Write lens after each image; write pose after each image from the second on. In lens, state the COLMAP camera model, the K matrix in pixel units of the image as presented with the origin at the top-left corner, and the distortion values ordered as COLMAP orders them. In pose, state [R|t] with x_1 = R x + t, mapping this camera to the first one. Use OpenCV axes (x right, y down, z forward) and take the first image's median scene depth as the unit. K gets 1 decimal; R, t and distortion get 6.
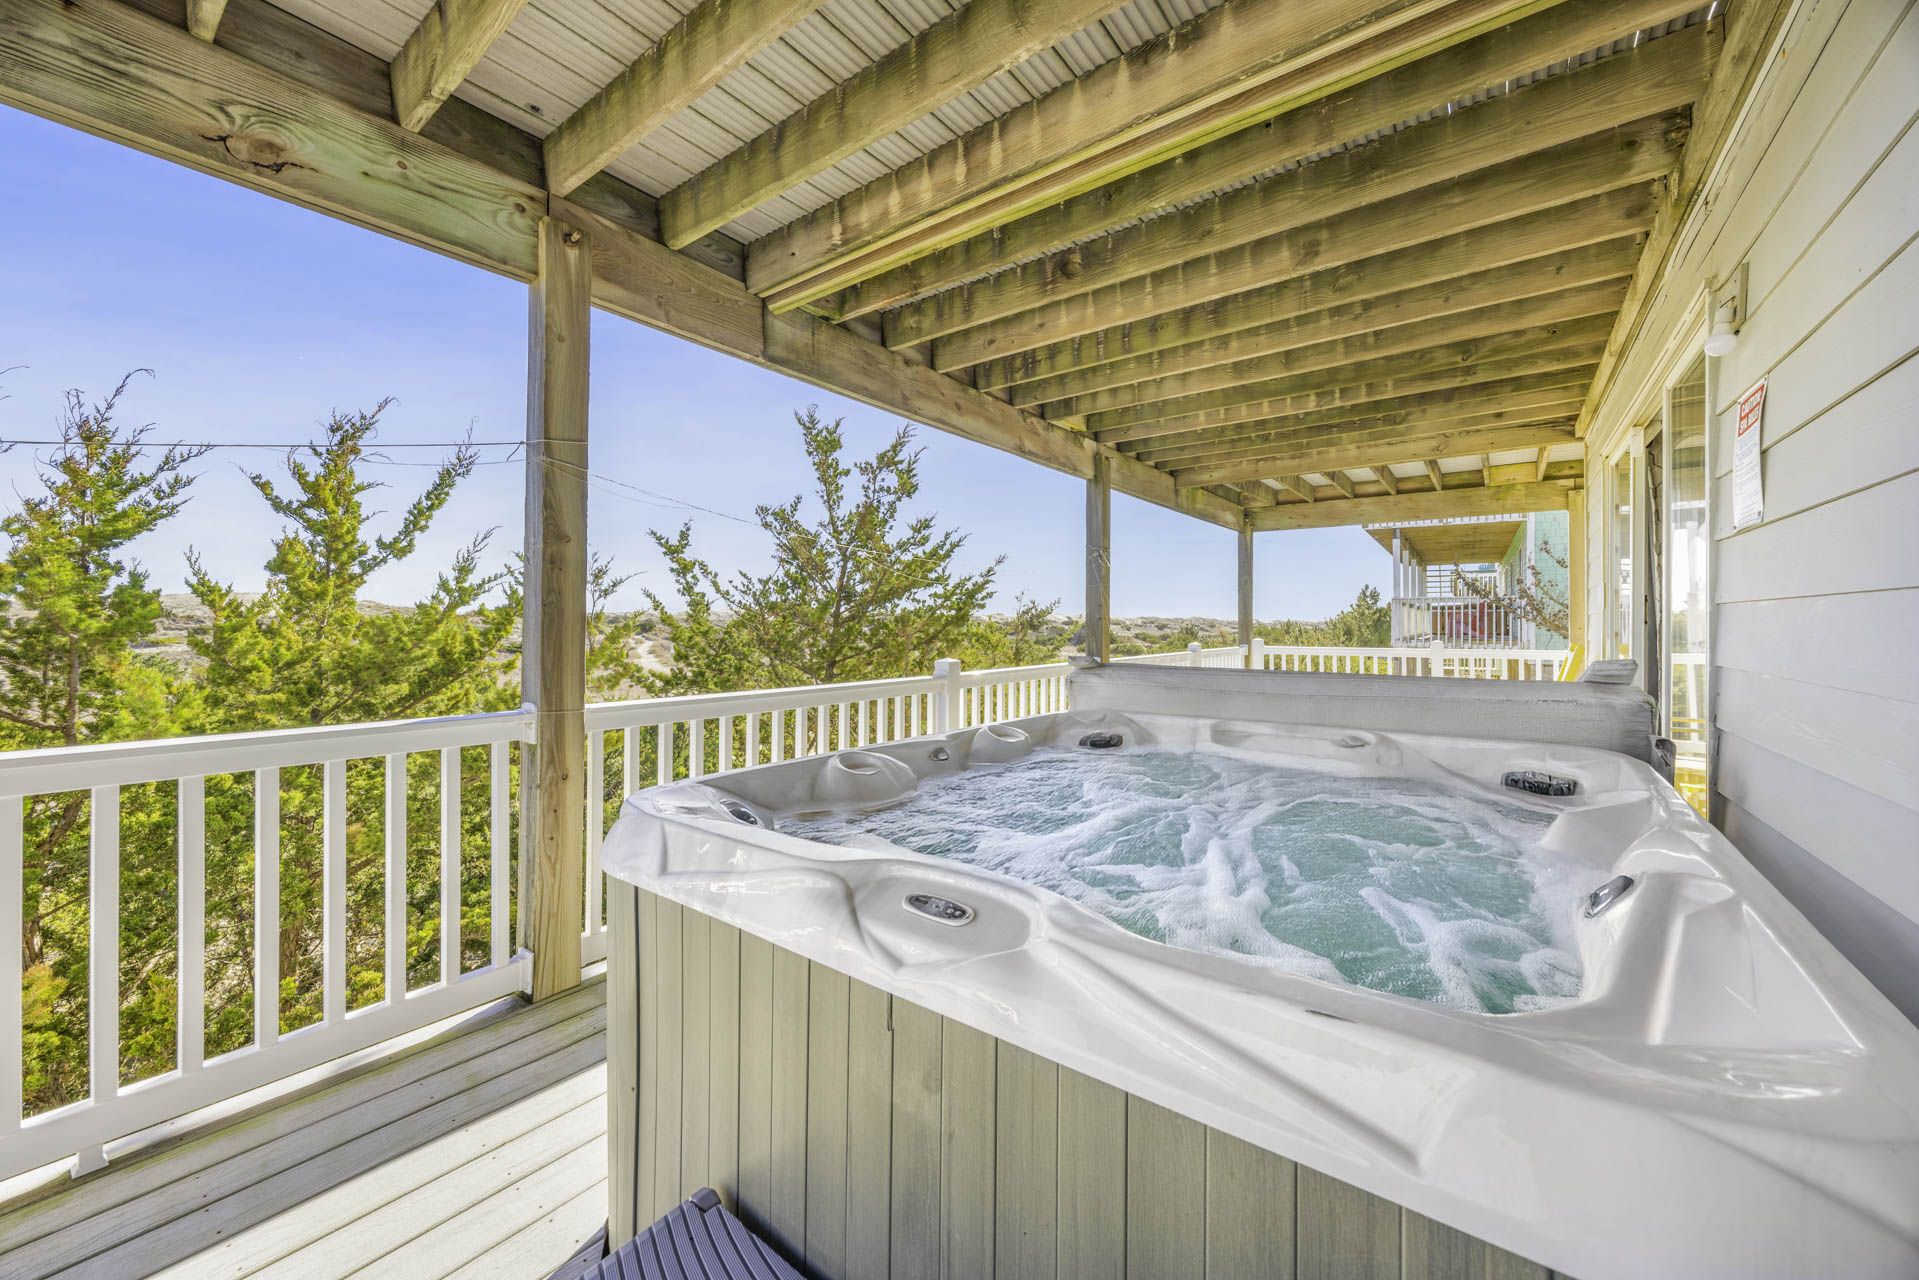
lens RADIAL K [[749.0, 0, 949.6], [0, 749.0, 645.5], [0, 0, 1]] dist [-0.002055, -0.000505]
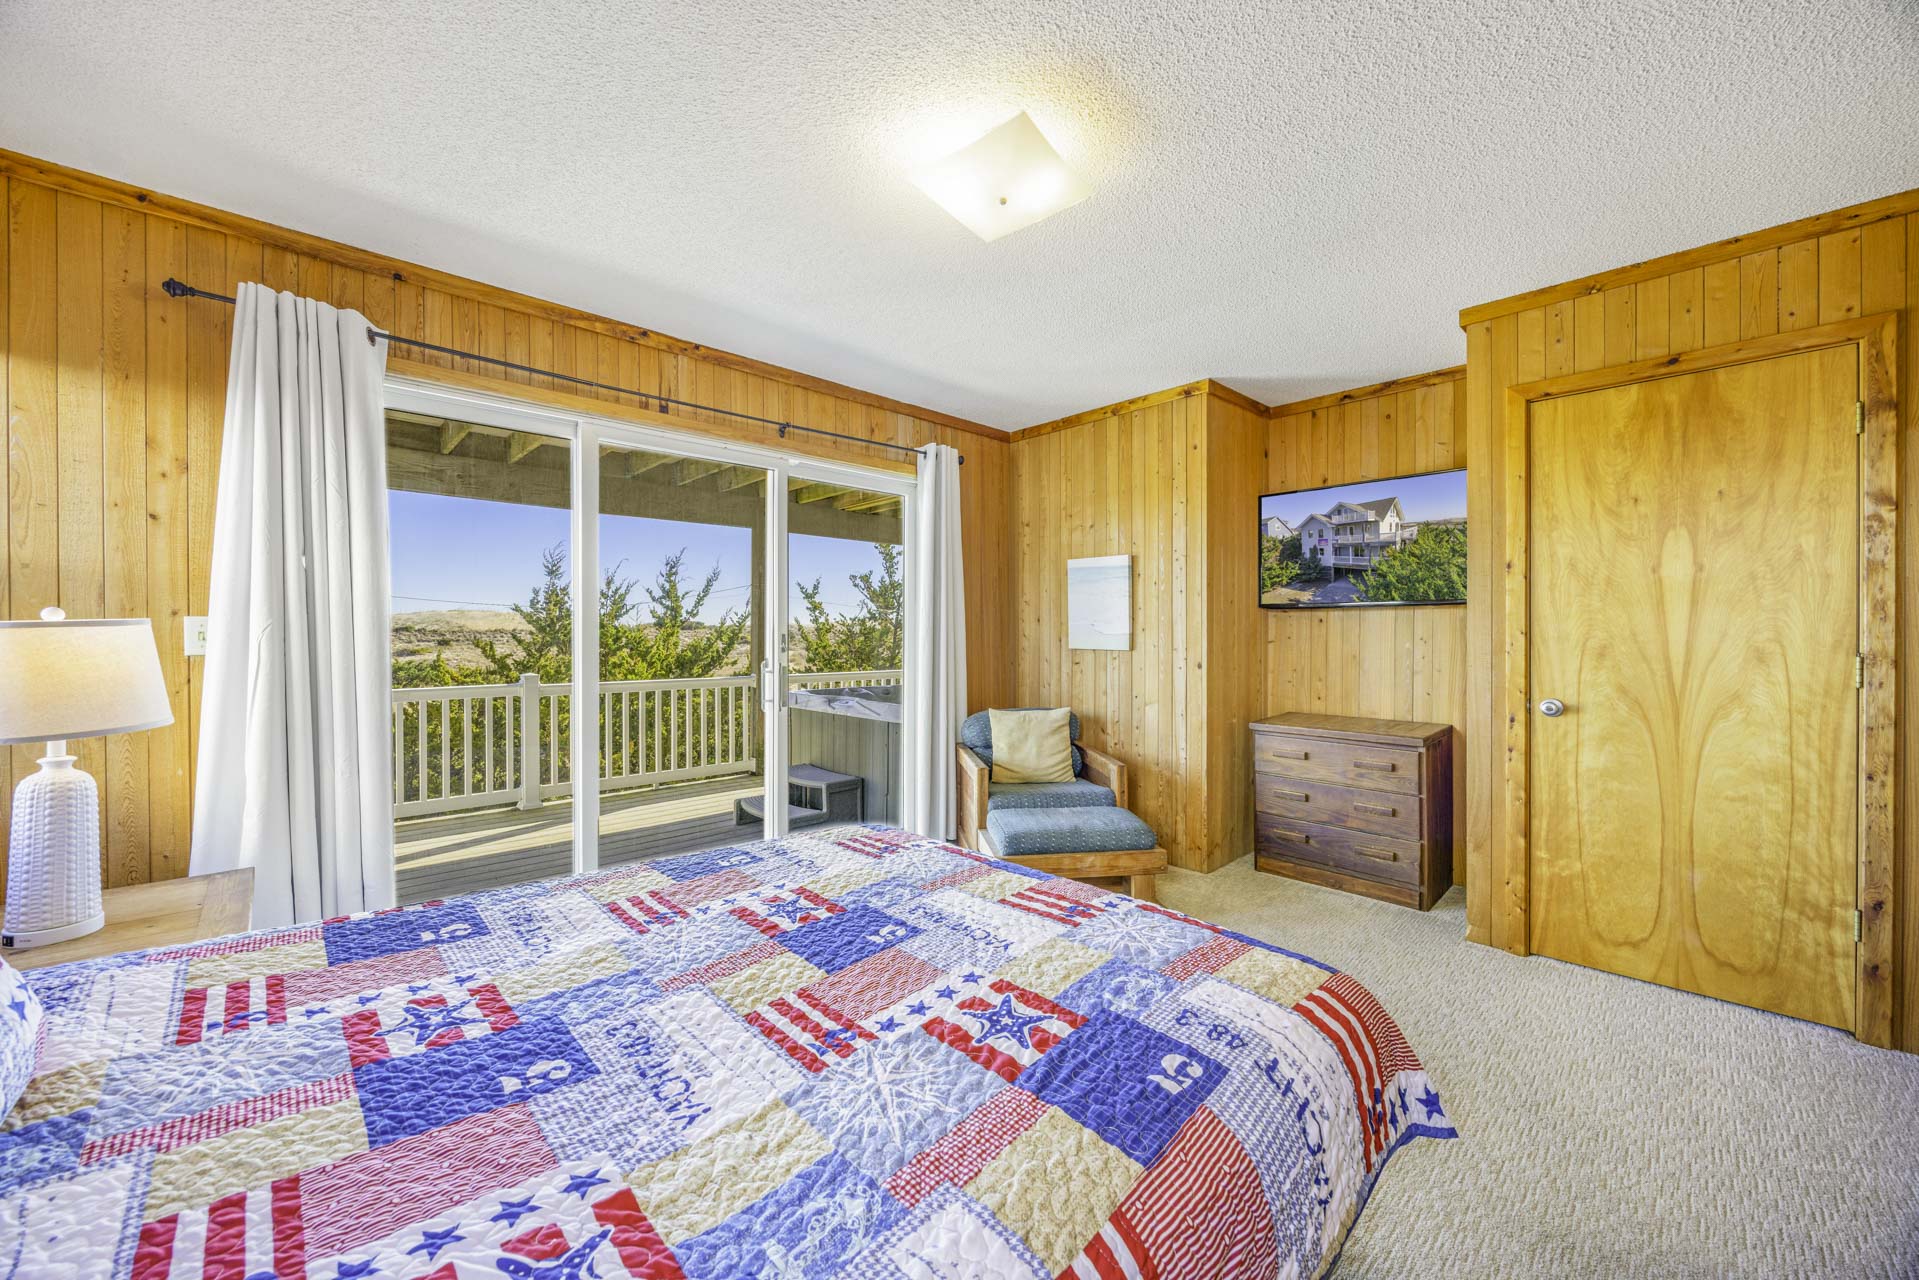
lens RADIAL K [[708.6, 0, 959.5], [0, 708.6, 640.0], [0, 0, 1]] dist [-0.008145, -0.000143]
pose [[0.985614, -0.009853, -0.168726, 0.521597], [0.007576, 0.999871, -0.014135, -0.004713], [0.168843, 0.012653, 0.985562, -1.155665]]
